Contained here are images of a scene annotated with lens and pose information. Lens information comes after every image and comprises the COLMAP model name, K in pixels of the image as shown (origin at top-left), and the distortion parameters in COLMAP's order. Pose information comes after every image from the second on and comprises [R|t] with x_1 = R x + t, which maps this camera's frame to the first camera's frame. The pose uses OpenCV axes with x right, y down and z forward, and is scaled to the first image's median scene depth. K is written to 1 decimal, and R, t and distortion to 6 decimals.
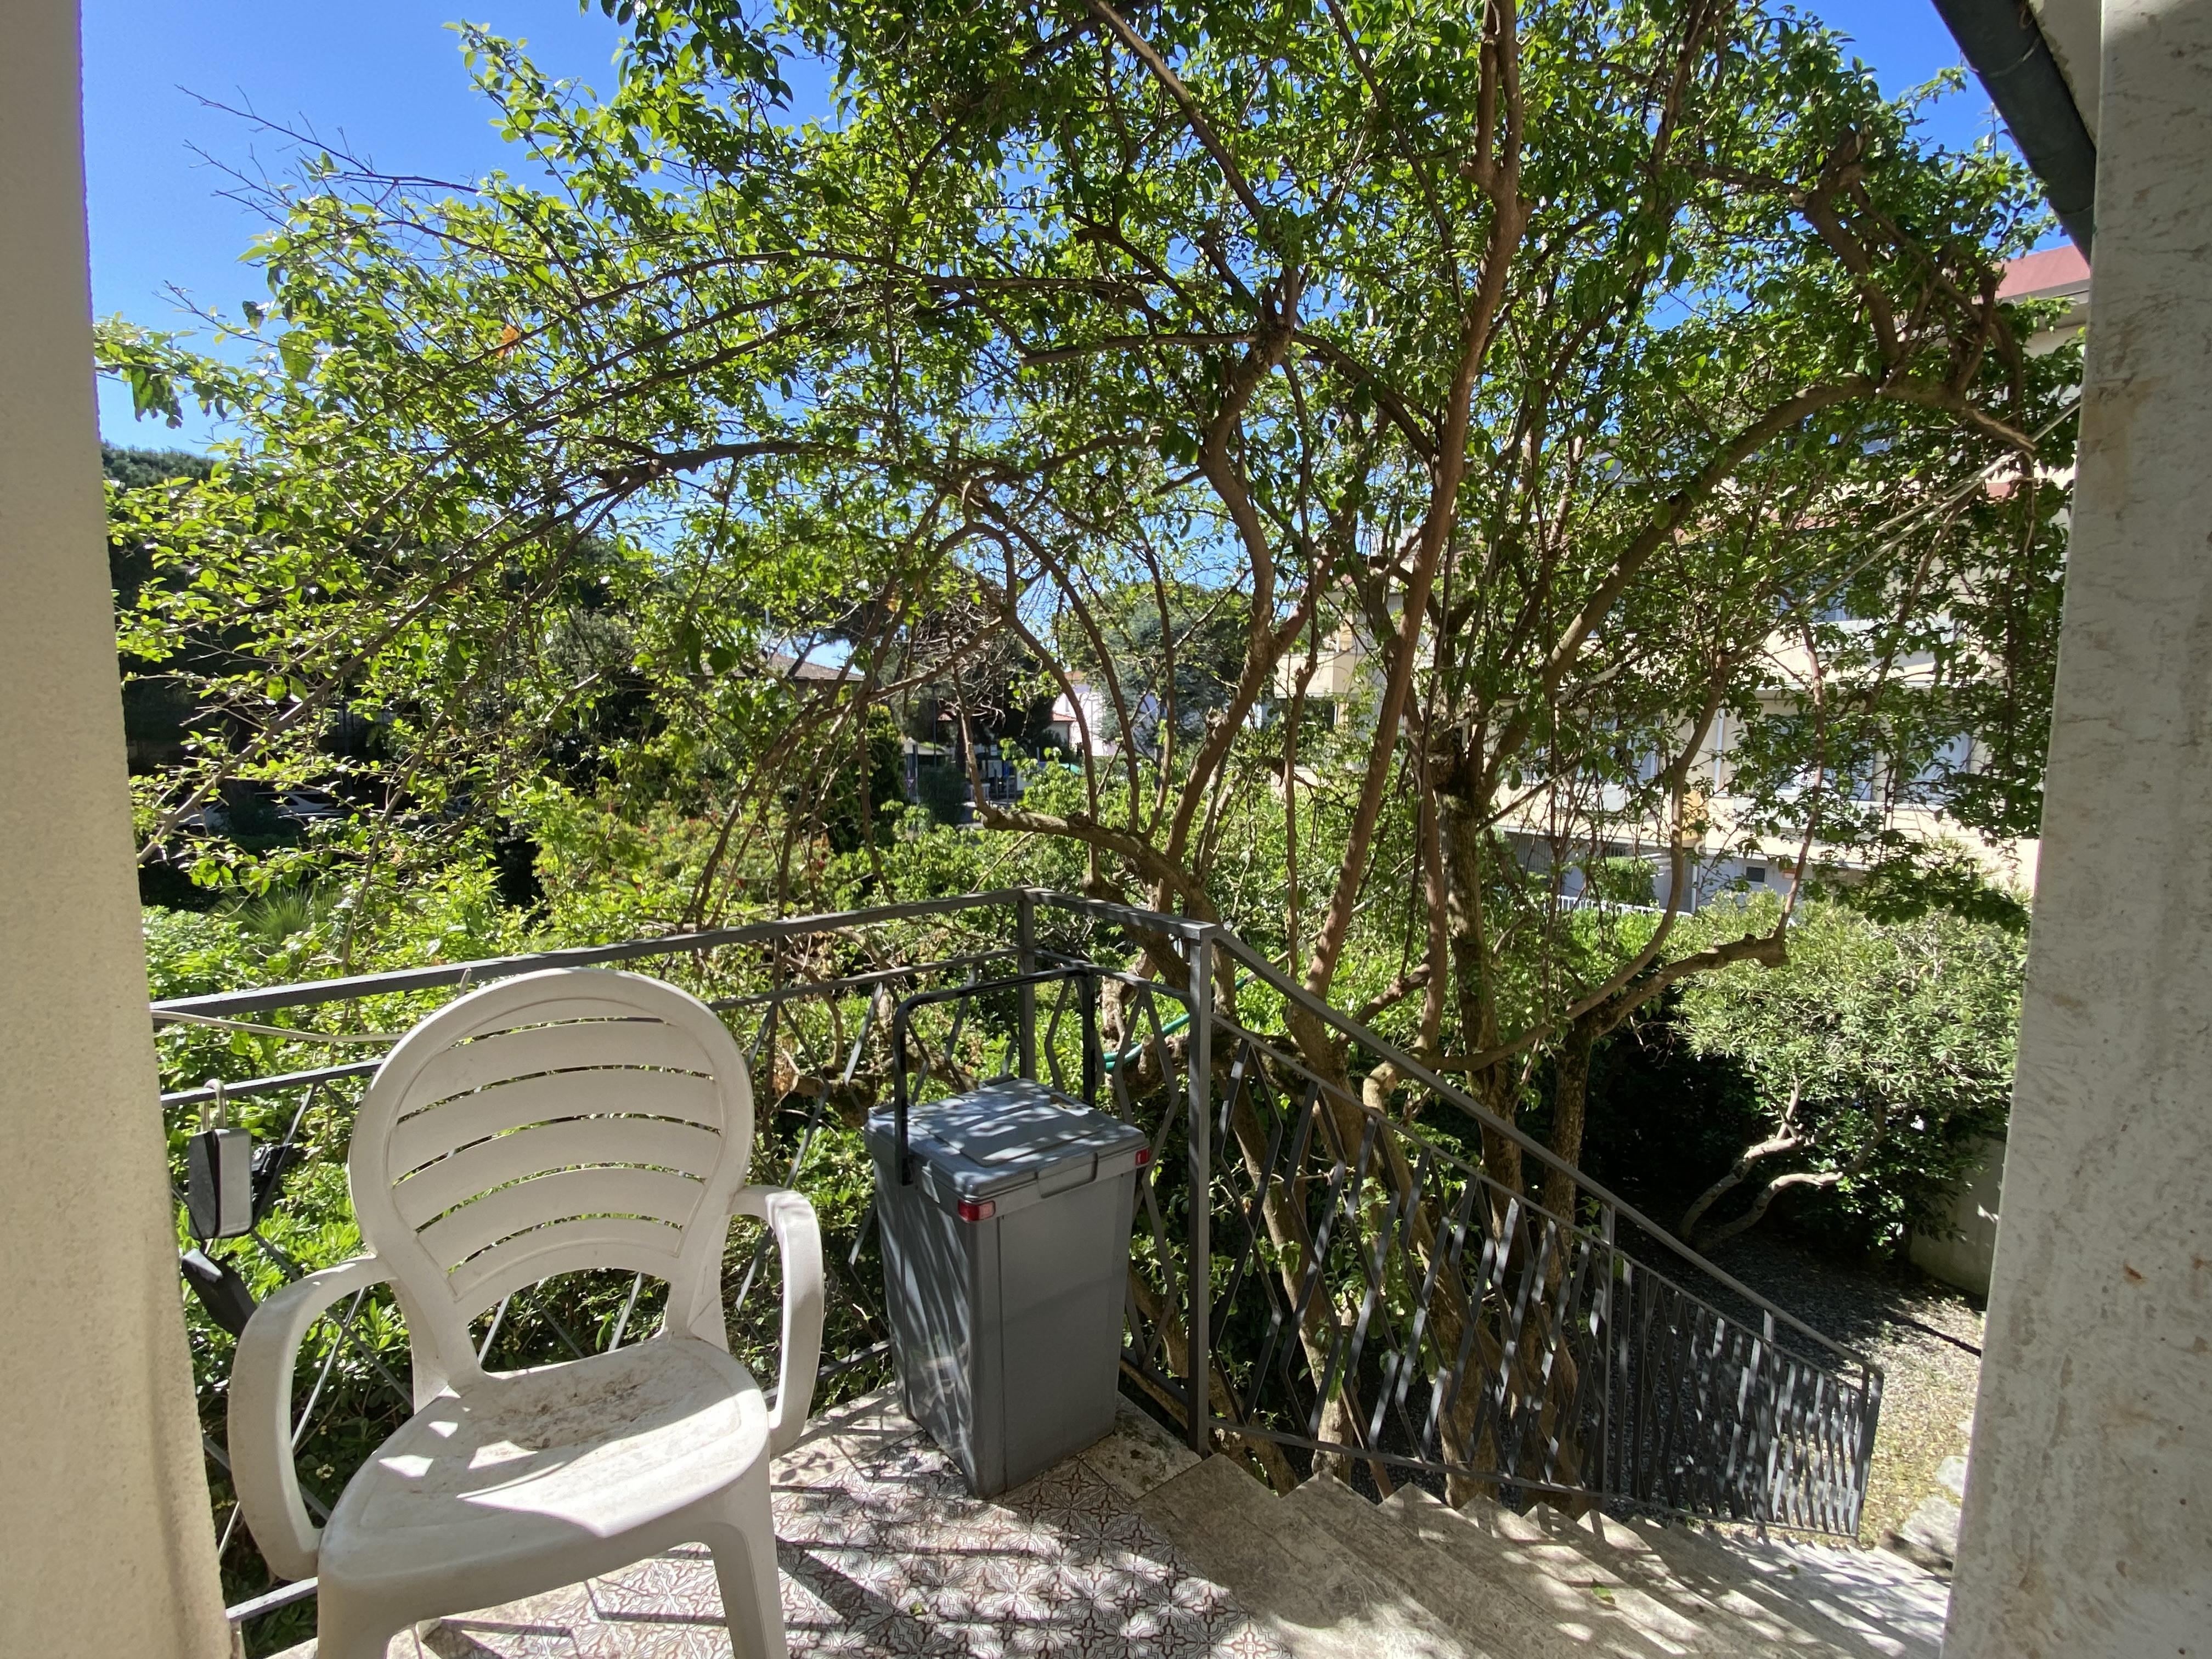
lens RADIAL K [[1007.9, 0, 1107.3], [0, 1007.9, 821.3], [0, 0, 1]] dist [0.037360, -0.024334]
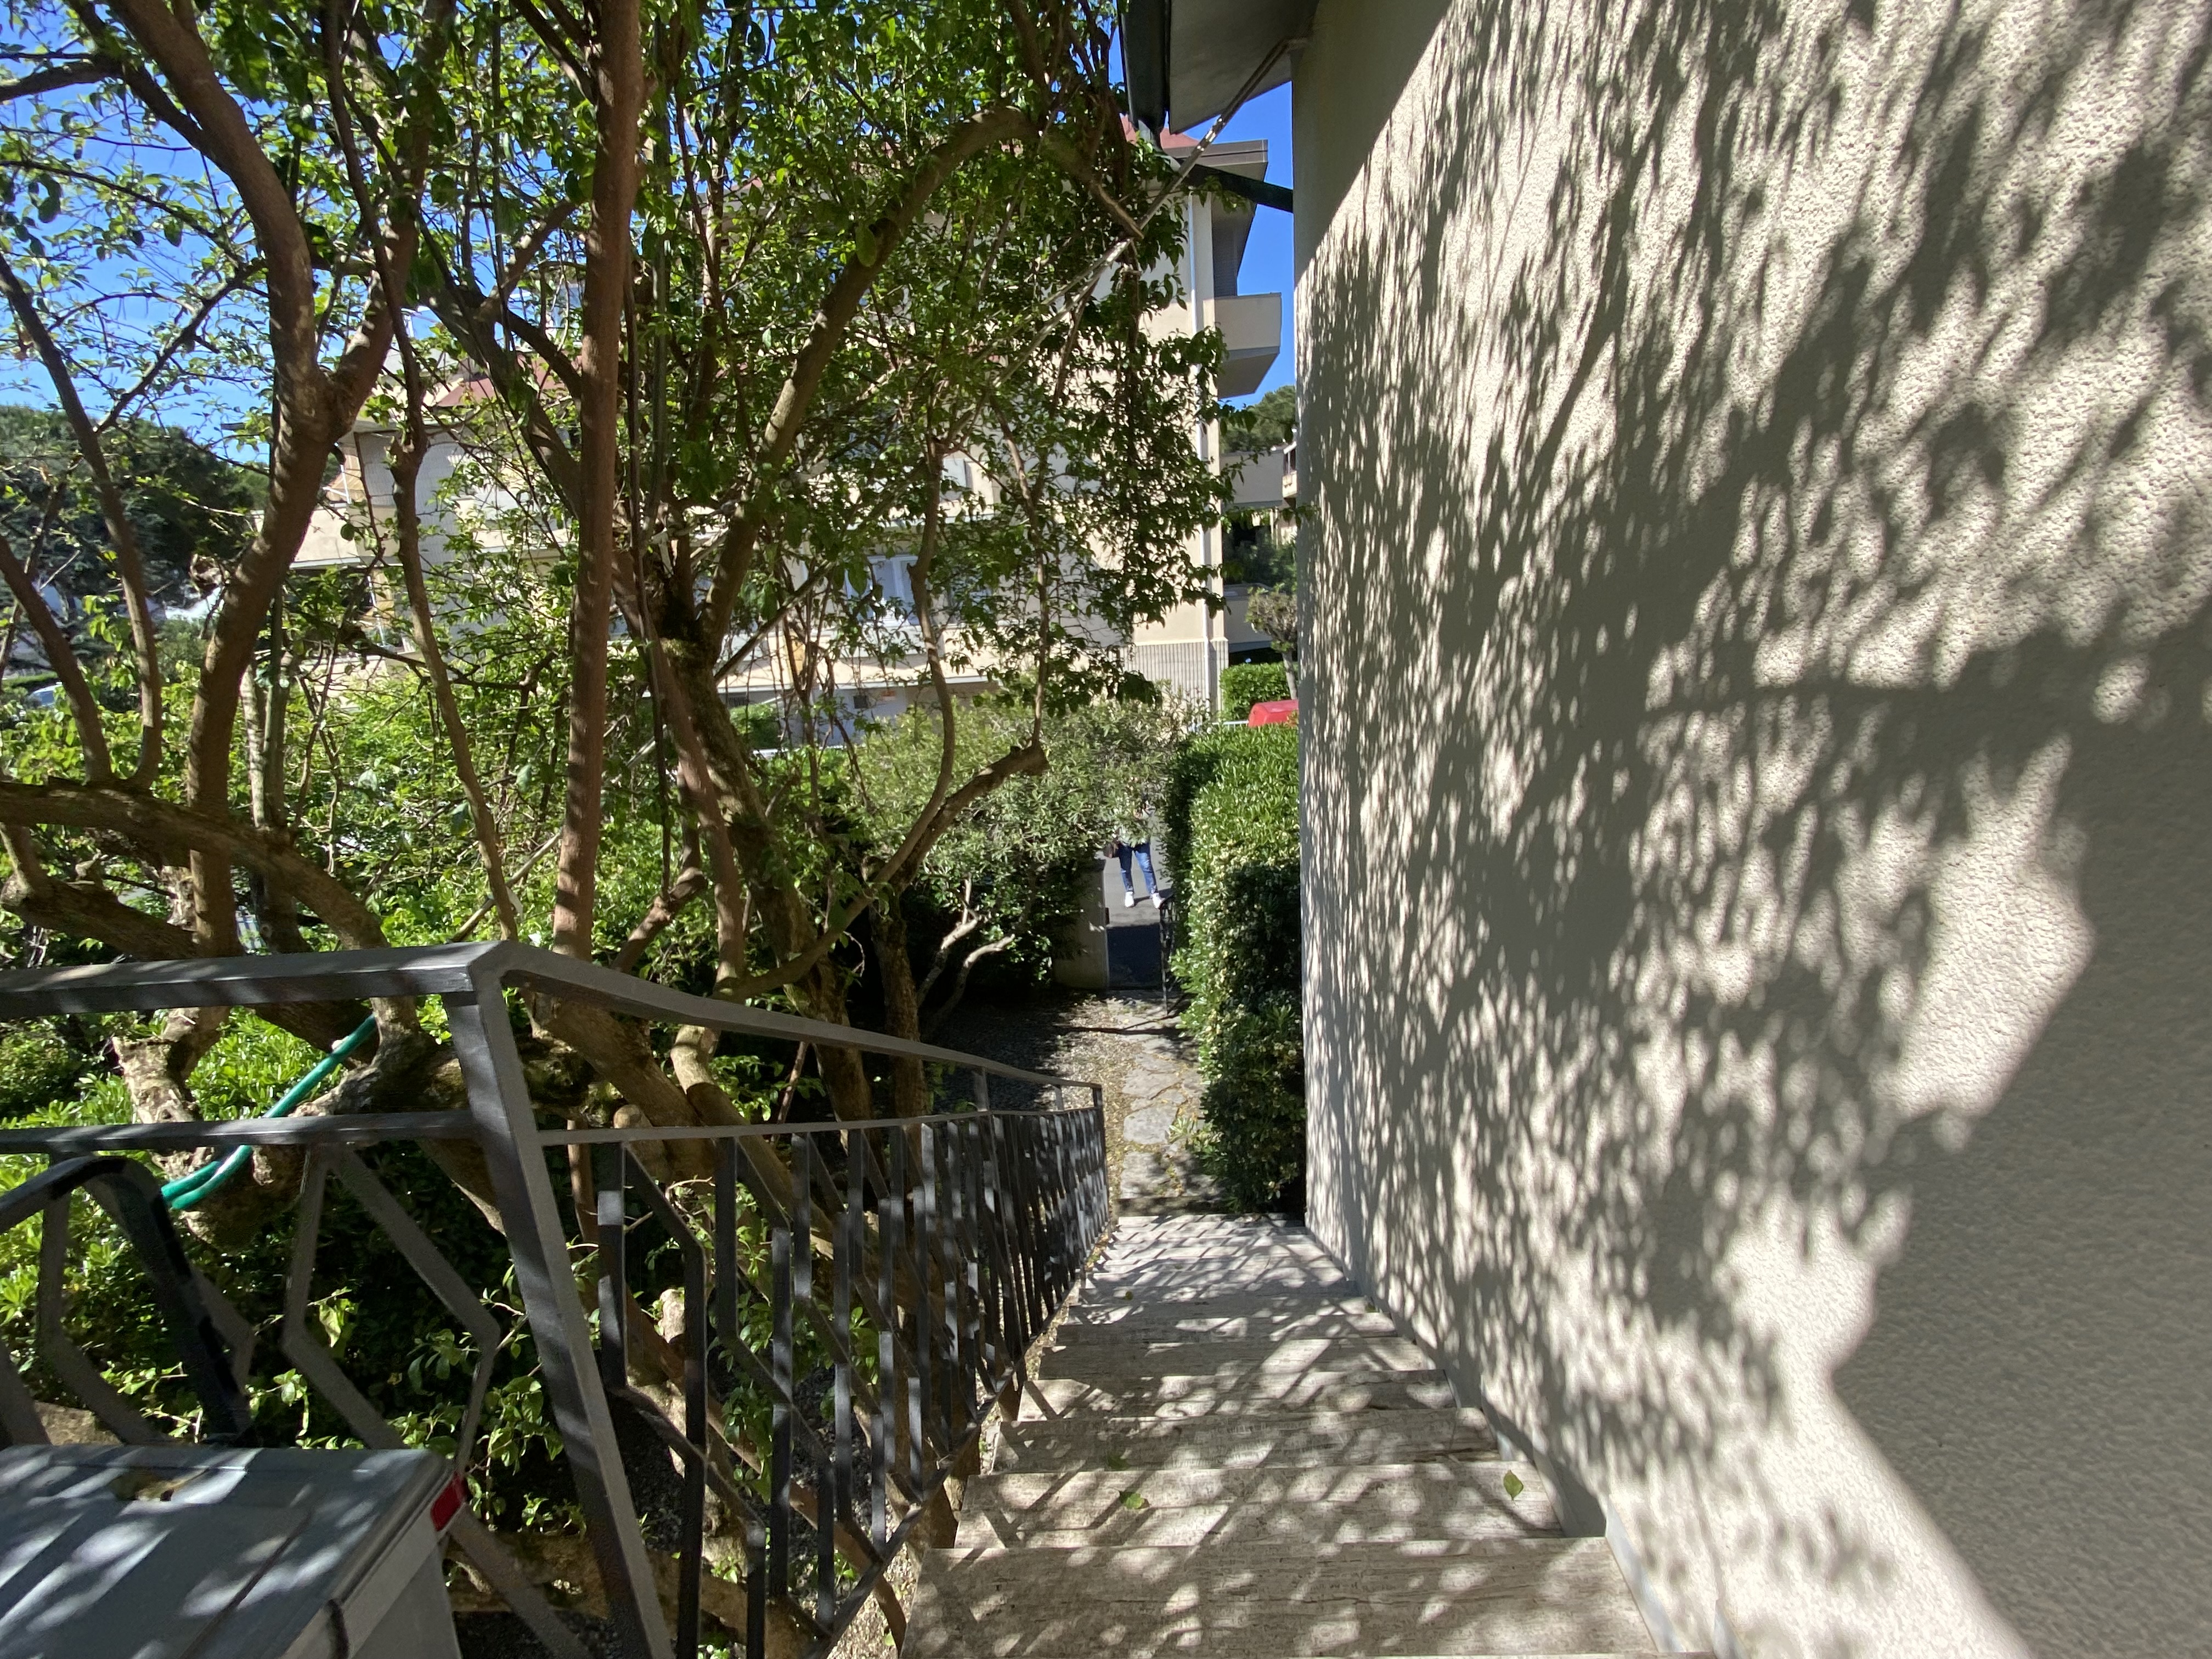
lens RADIAL K [[1007.9, 0, 1107.3], [0, 1007.9, 821.3], [0, 0, 1]] dist [0.037360, -0.024334]
pose [[0.665573, -0.244203, 0.705250, -0.004368], [0.146605, 0.969322, 0.197285, 0.000972], [-0.731792, -0.027914, 0.680956, 0.149209]]
